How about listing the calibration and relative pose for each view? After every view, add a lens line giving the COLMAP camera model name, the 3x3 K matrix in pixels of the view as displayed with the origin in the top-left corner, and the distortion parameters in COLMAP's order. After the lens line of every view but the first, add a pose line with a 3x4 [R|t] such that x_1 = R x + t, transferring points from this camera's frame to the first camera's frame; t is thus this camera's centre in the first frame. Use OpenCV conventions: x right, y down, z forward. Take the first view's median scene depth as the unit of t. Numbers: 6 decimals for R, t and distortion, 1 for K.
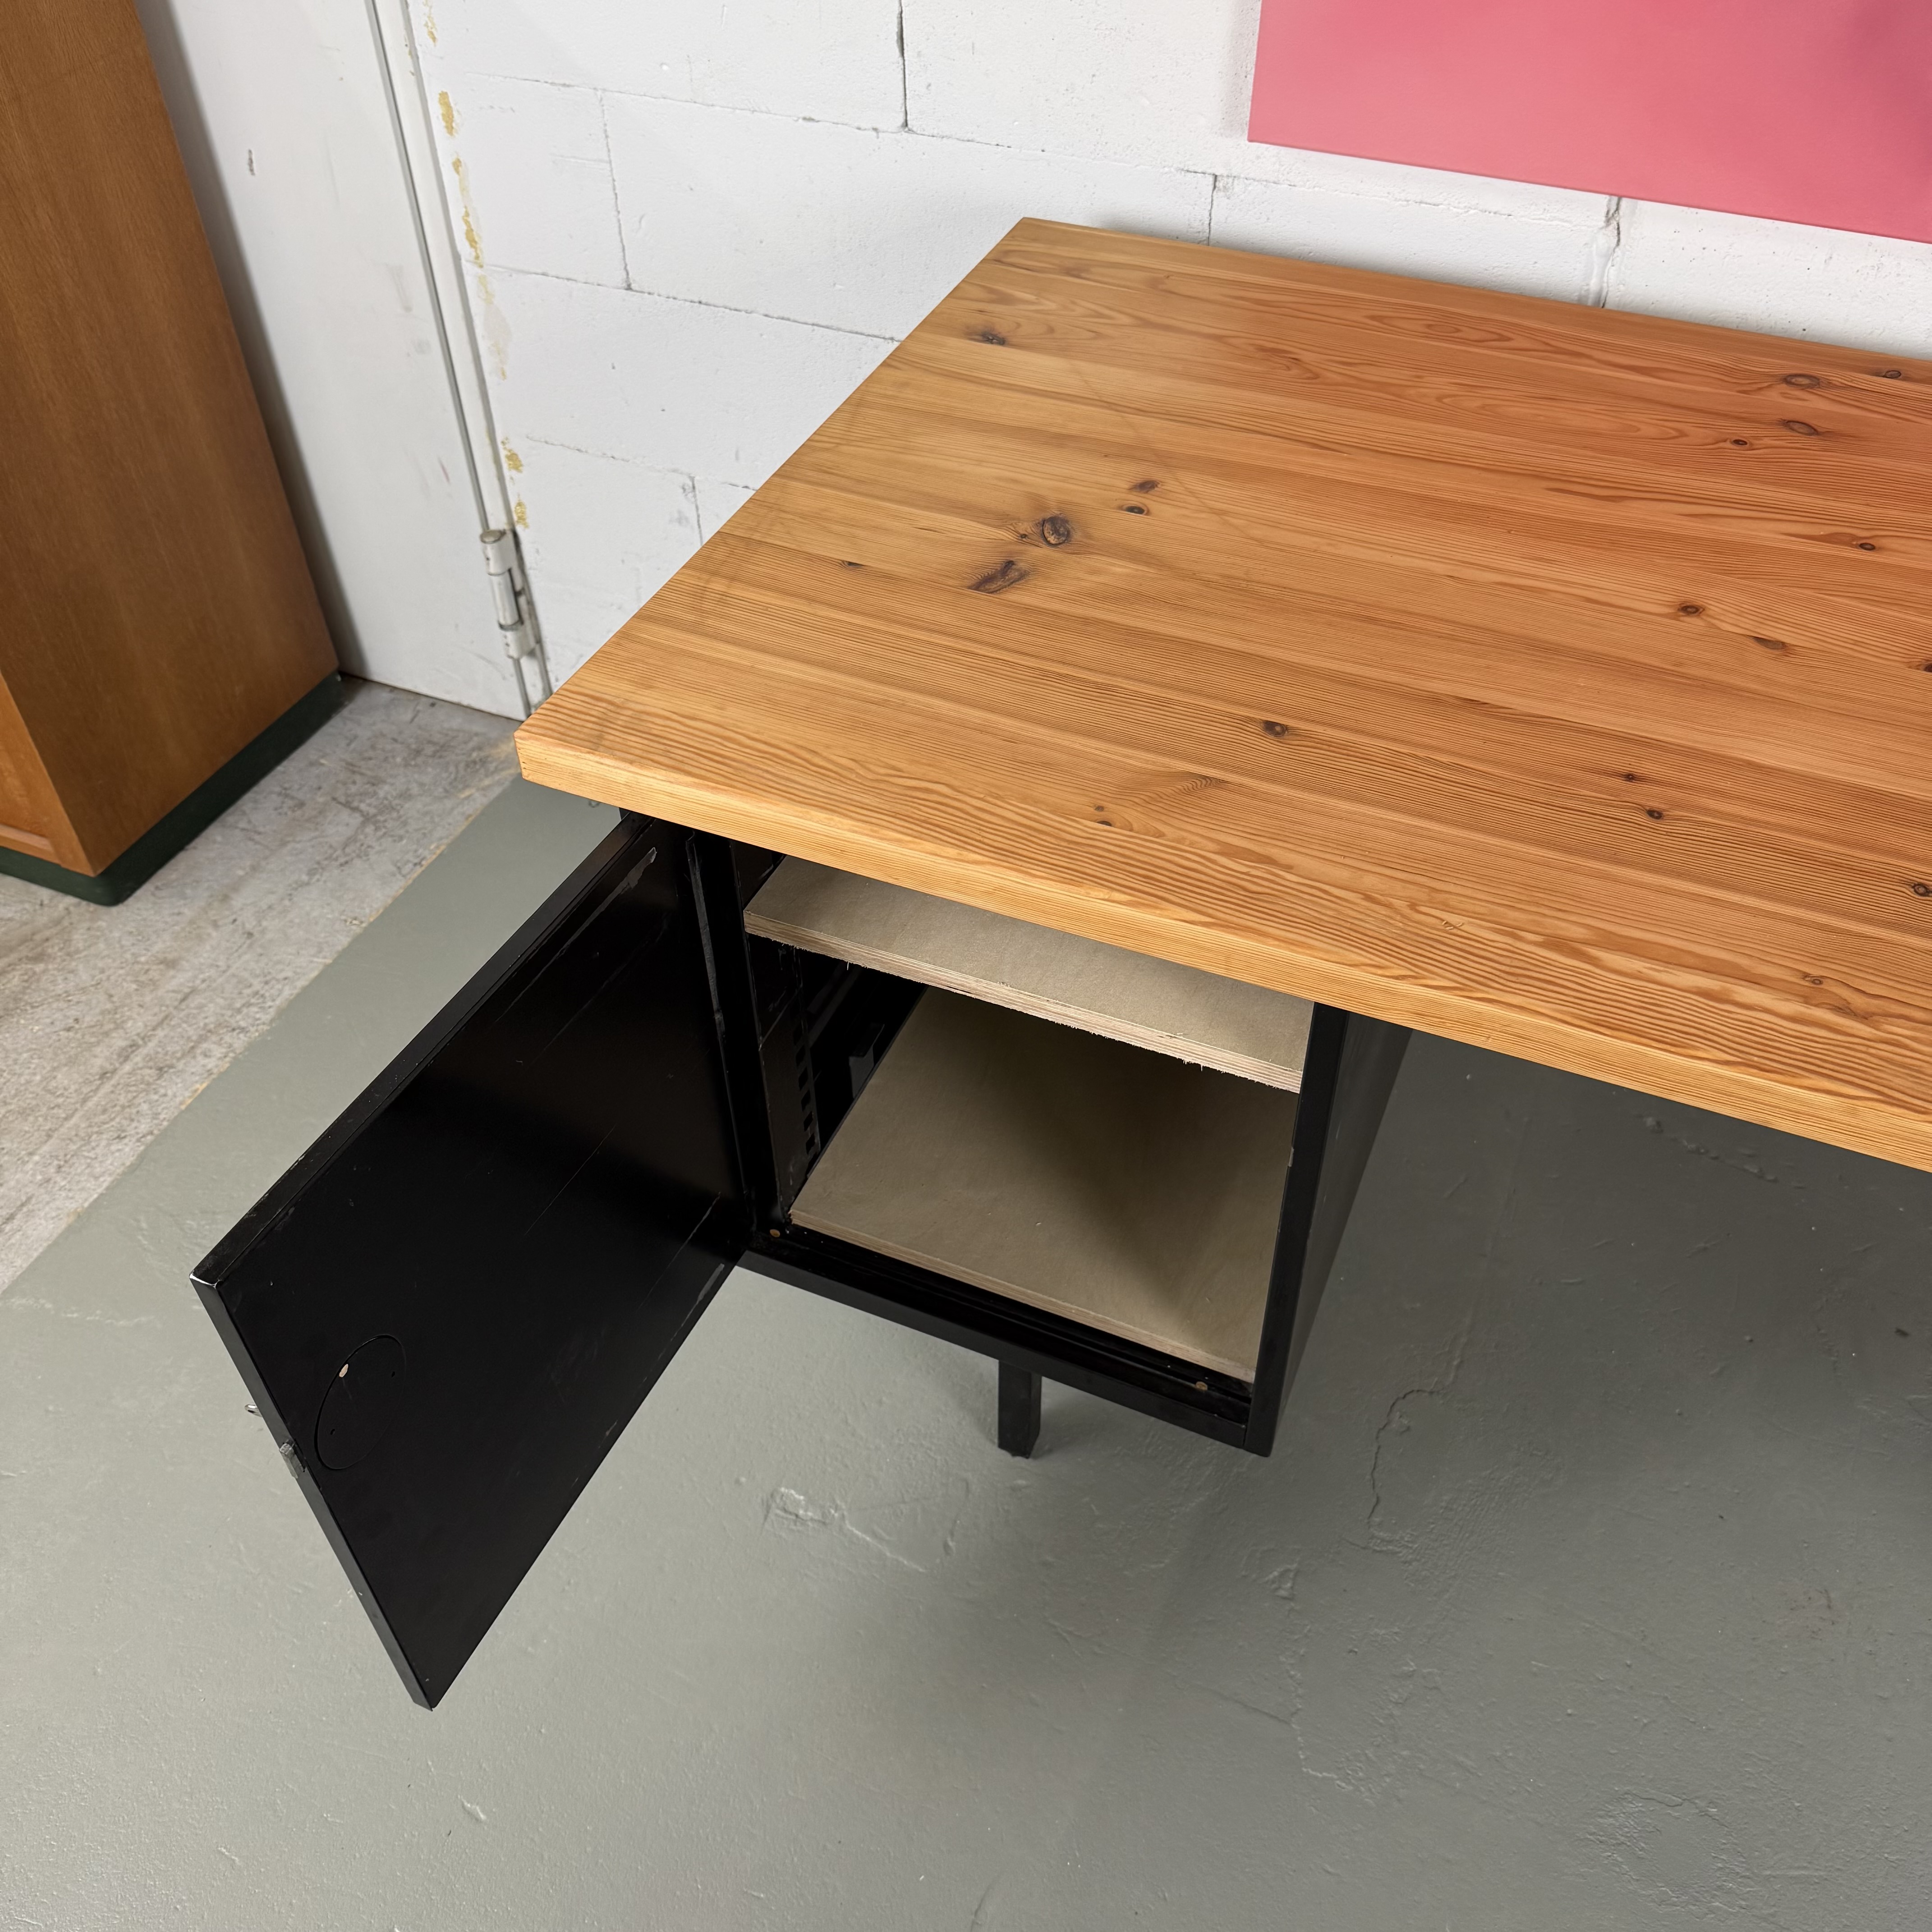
lens RADIAL K [[1801.7, 0, 966.0], [0, 1801.7, 966.0], [0, 0, 1]] dist [0.176341, -0.389256]
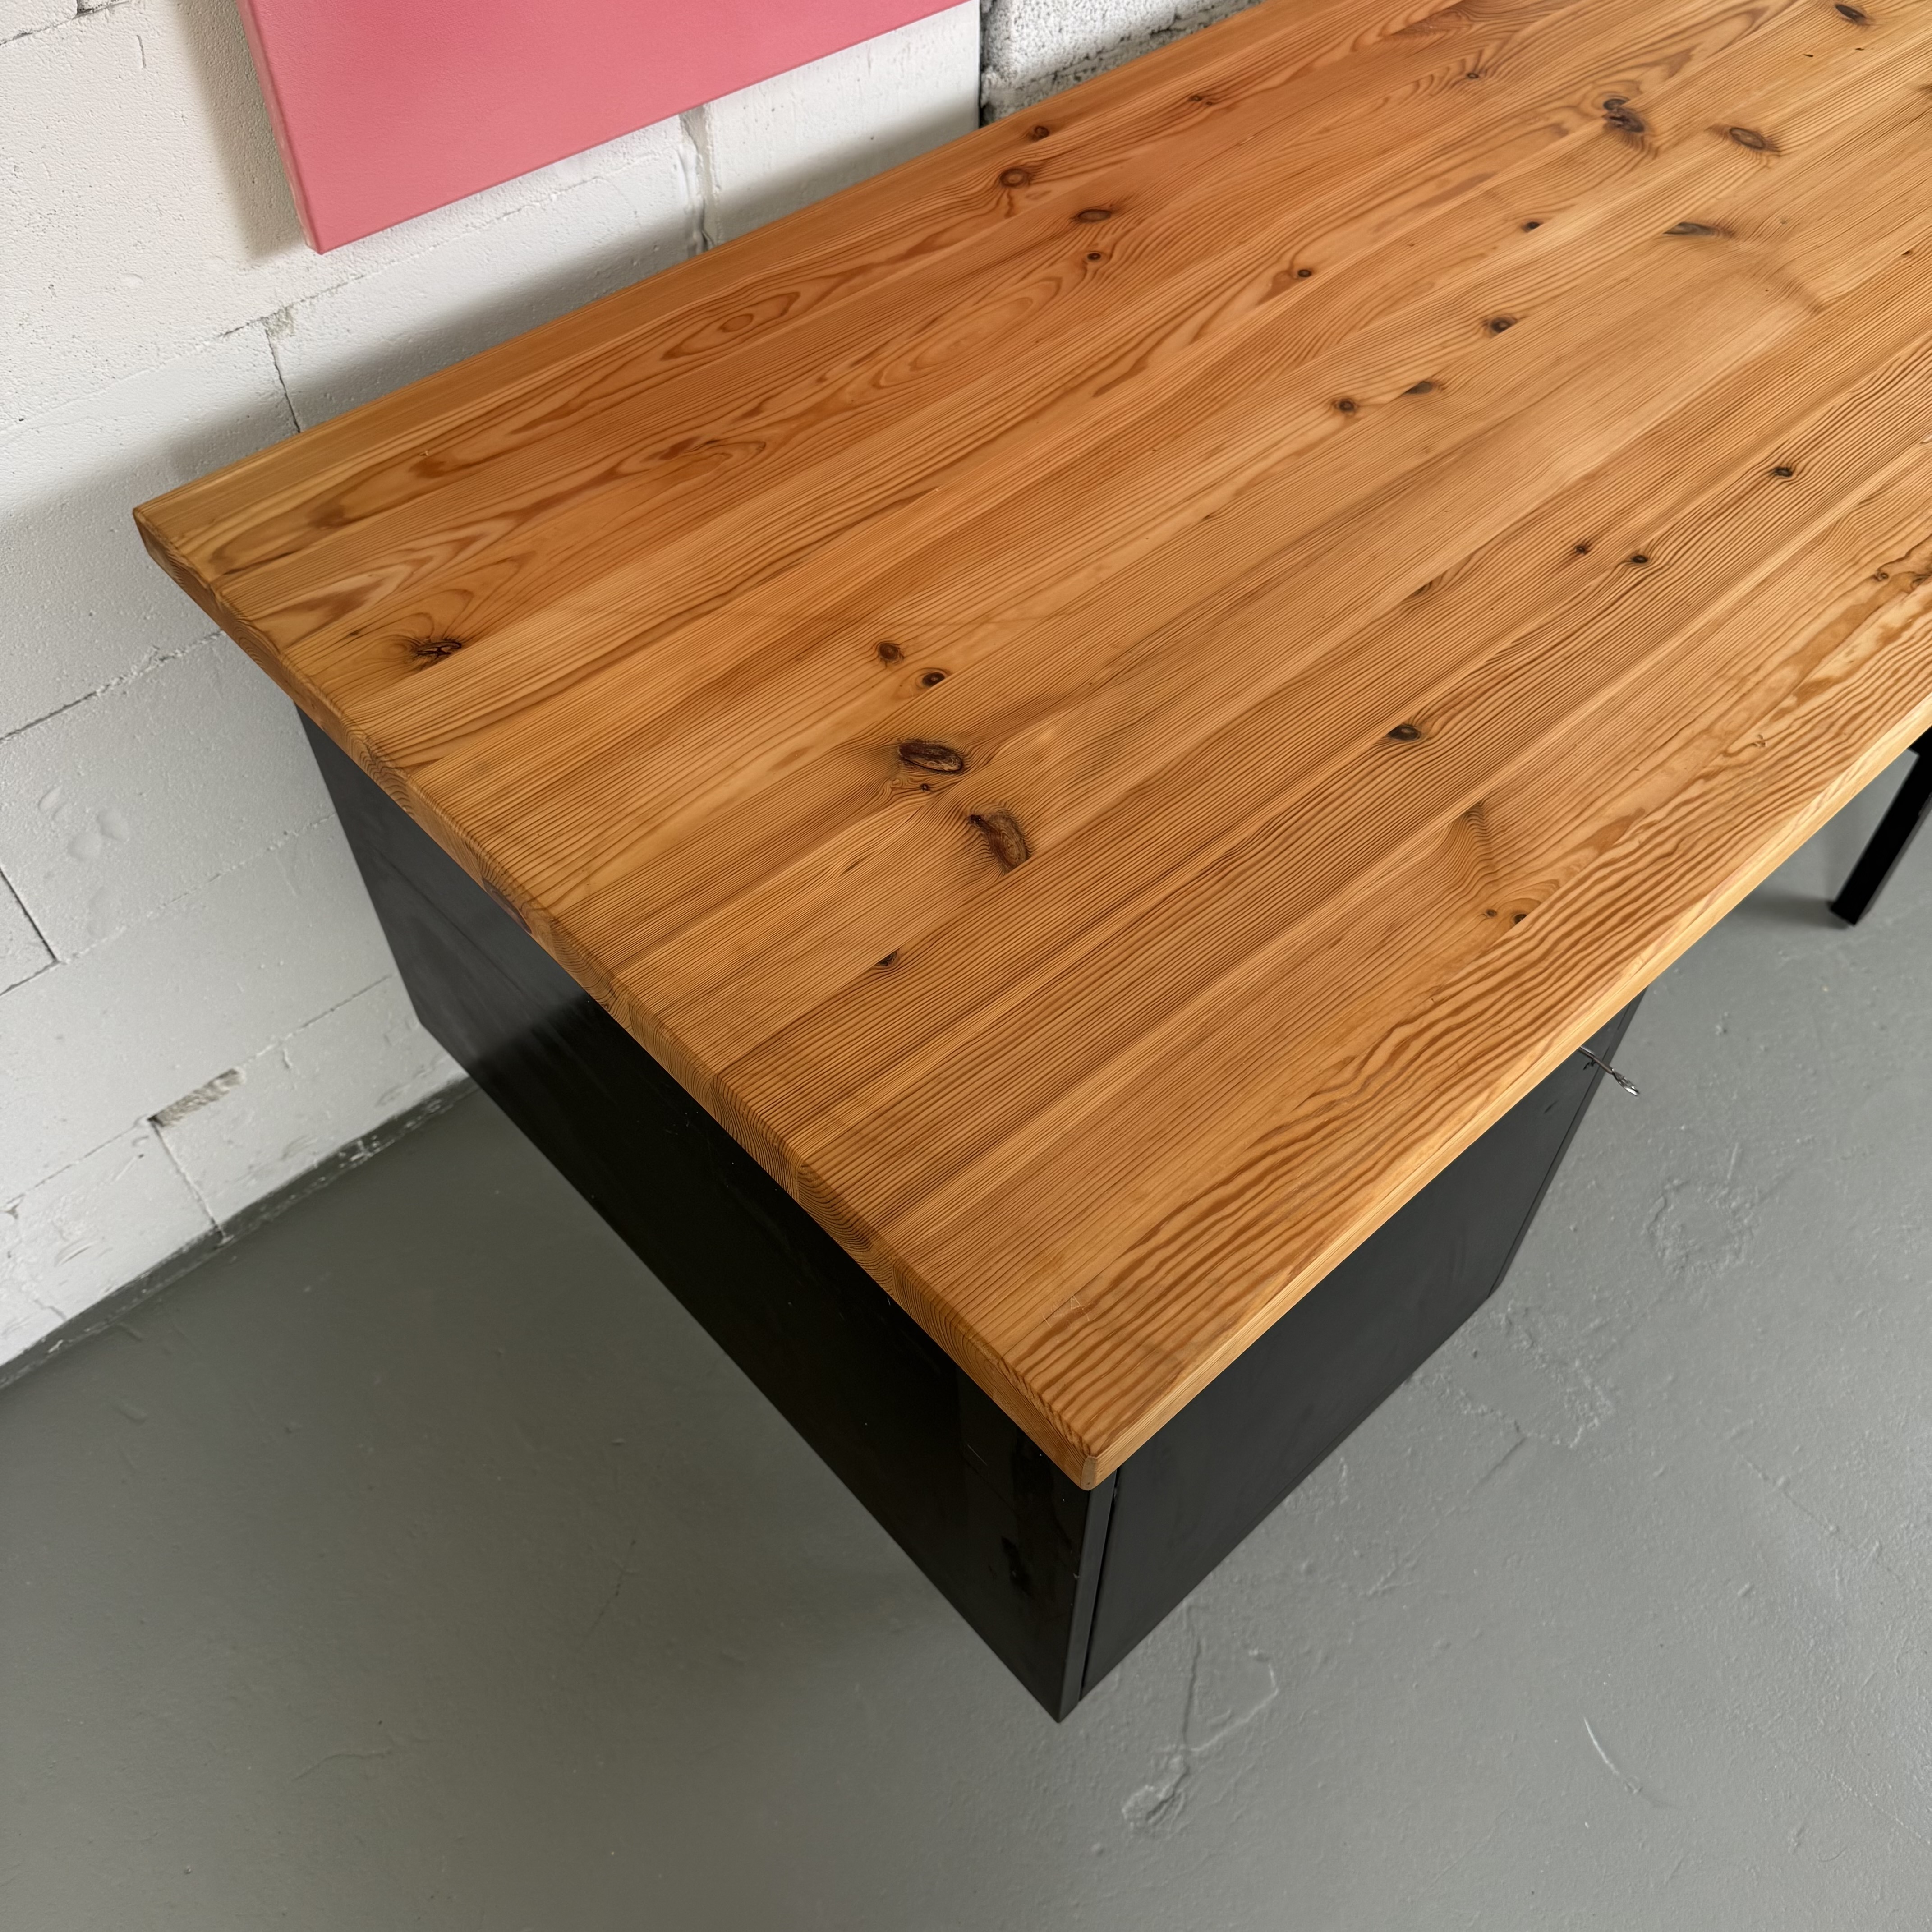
lens RADIAL K [[1801.7, 0, 966.0], [0, 1801.7, 966.0], [0, 0, 1]] dist [0.176341, -0.389256]
pose [[0.409529, -0.702289, 0.582302, -0.464956], [0.625240, 0.680867, 0.381437, -0.467573], [-0.664350, 0.207869, 0.717934, 0.445717]]
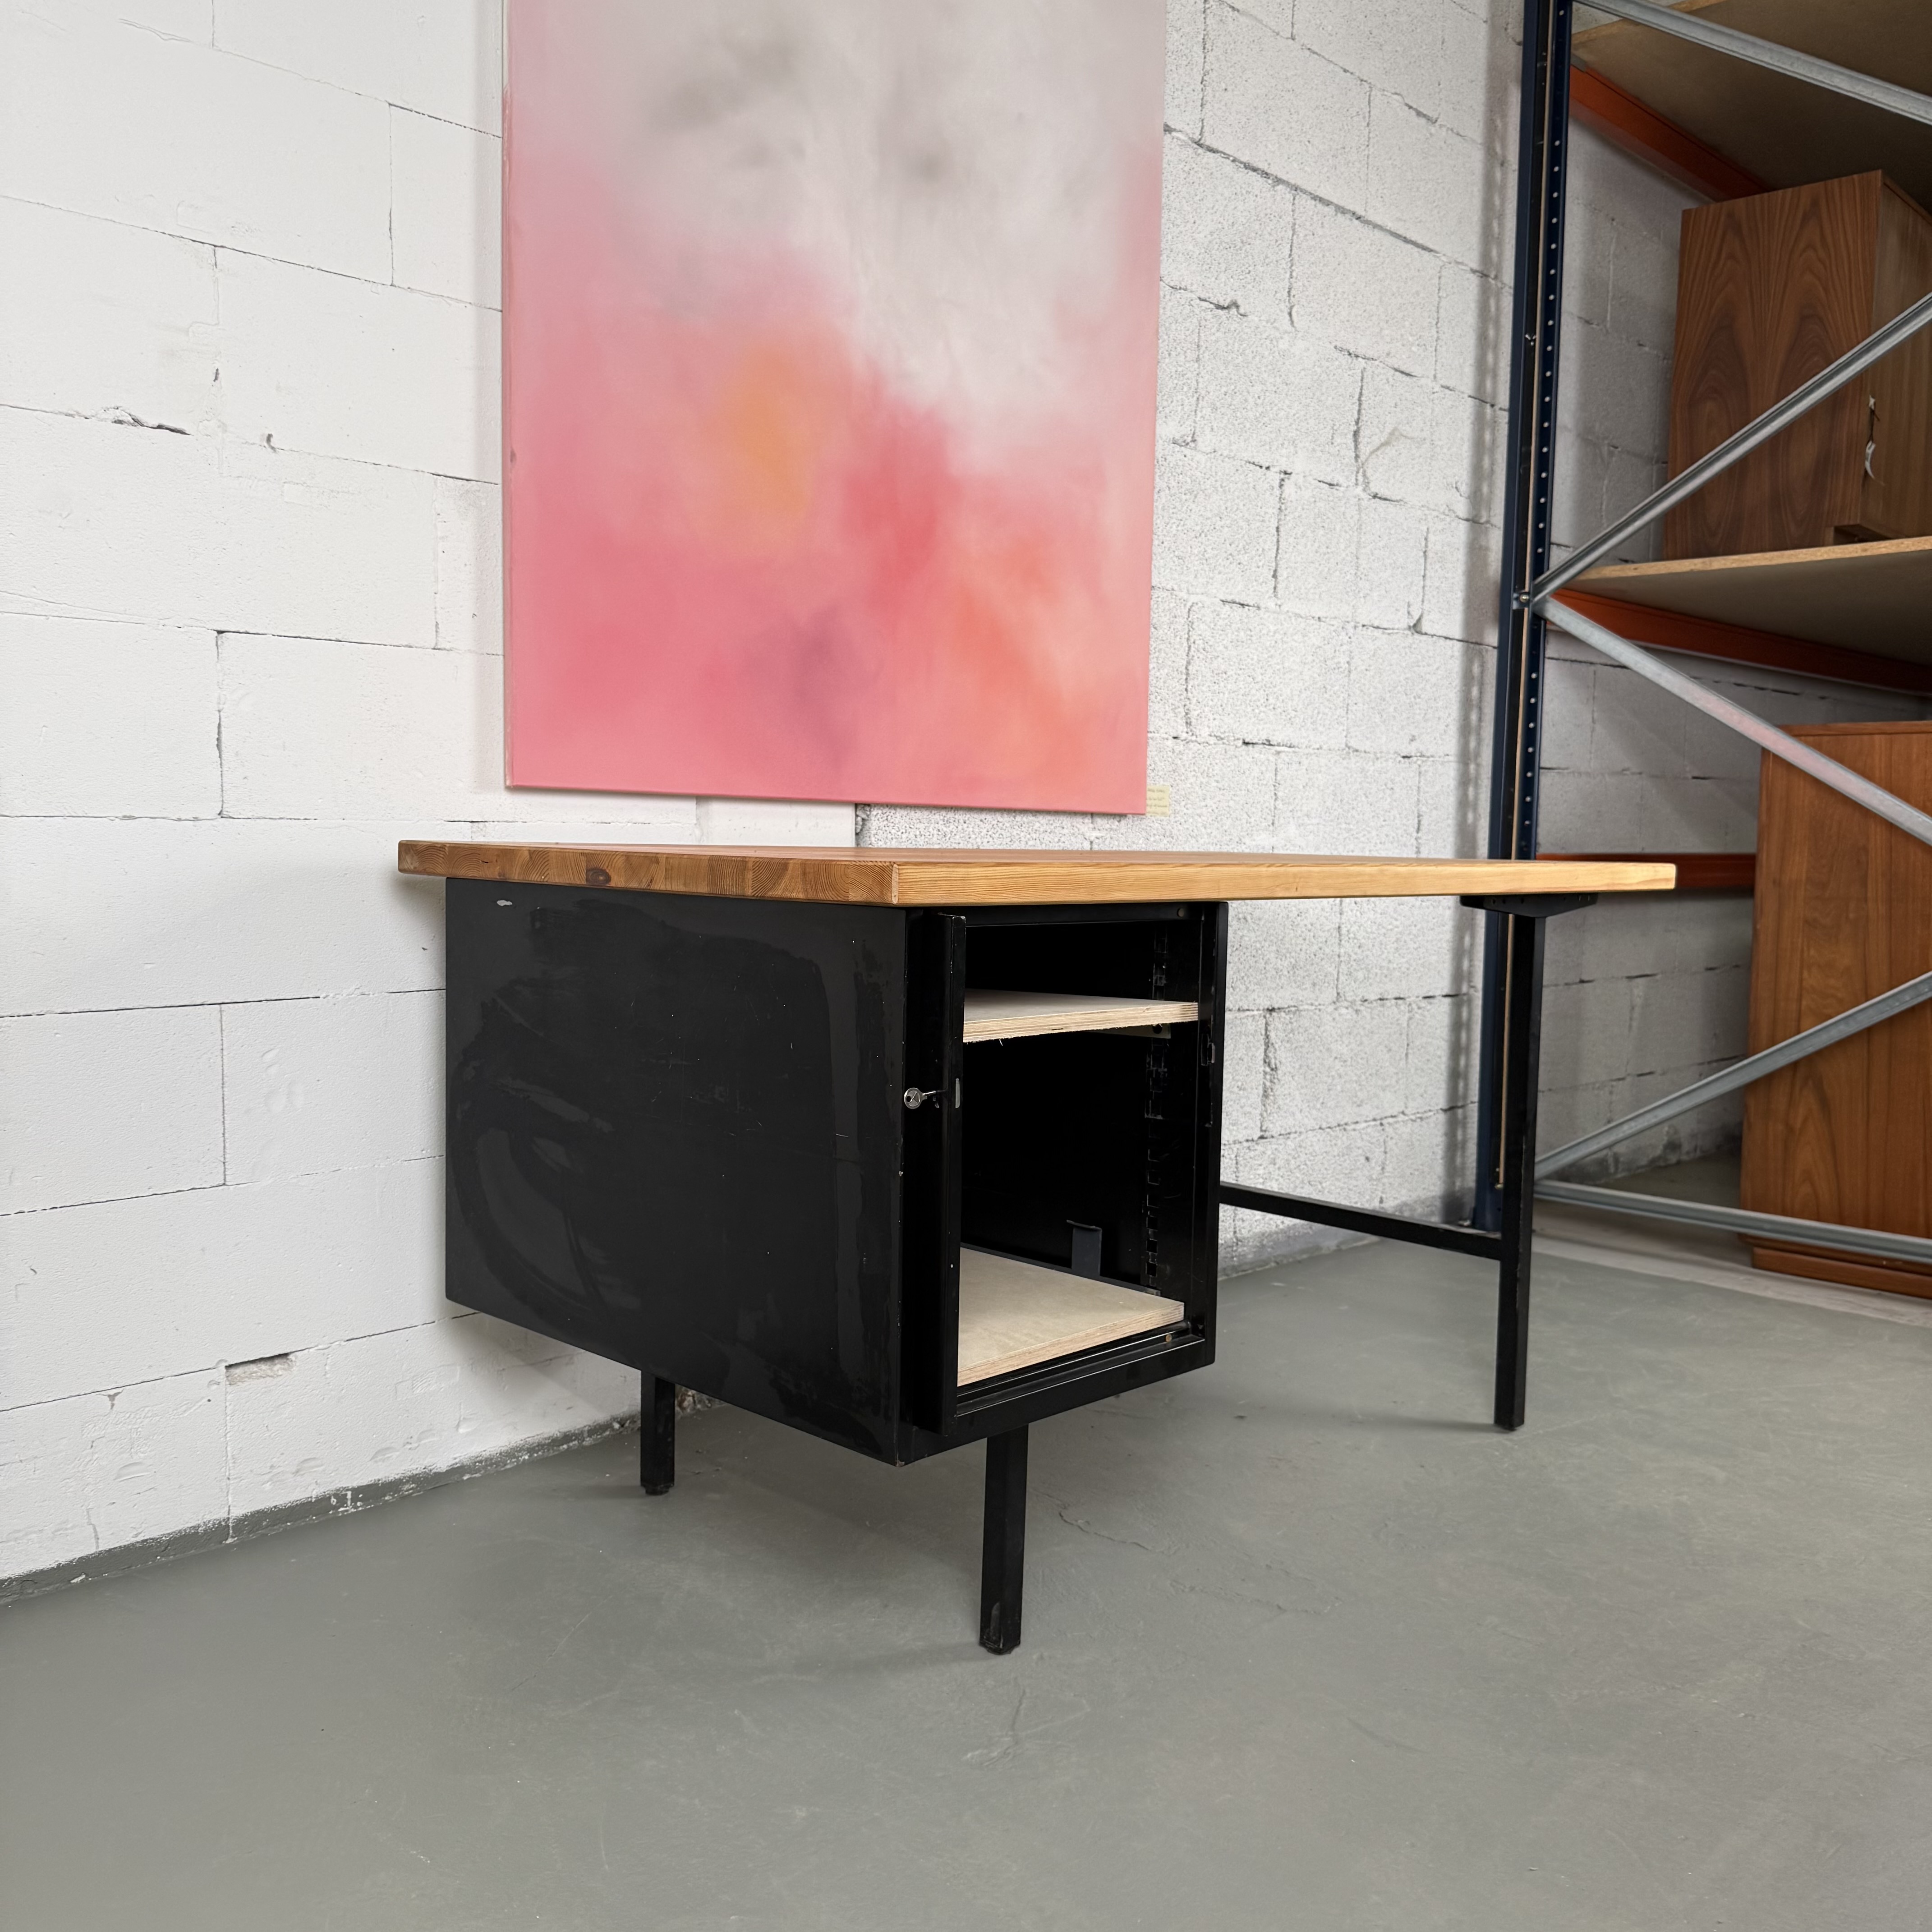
lens RADIAL K [[1791.9, 0, 956.1], [0, 1791.9, 980.4], [0, 0, 1]] dist [0.184832, -0.391074]
pose [[0.360754, -0.056461, 0.930950, -1.320963], [0.629908, 0.750860, -0.198558, 0.210179], [-0.687803, 0.658044, 0.306441, 0.530986]]
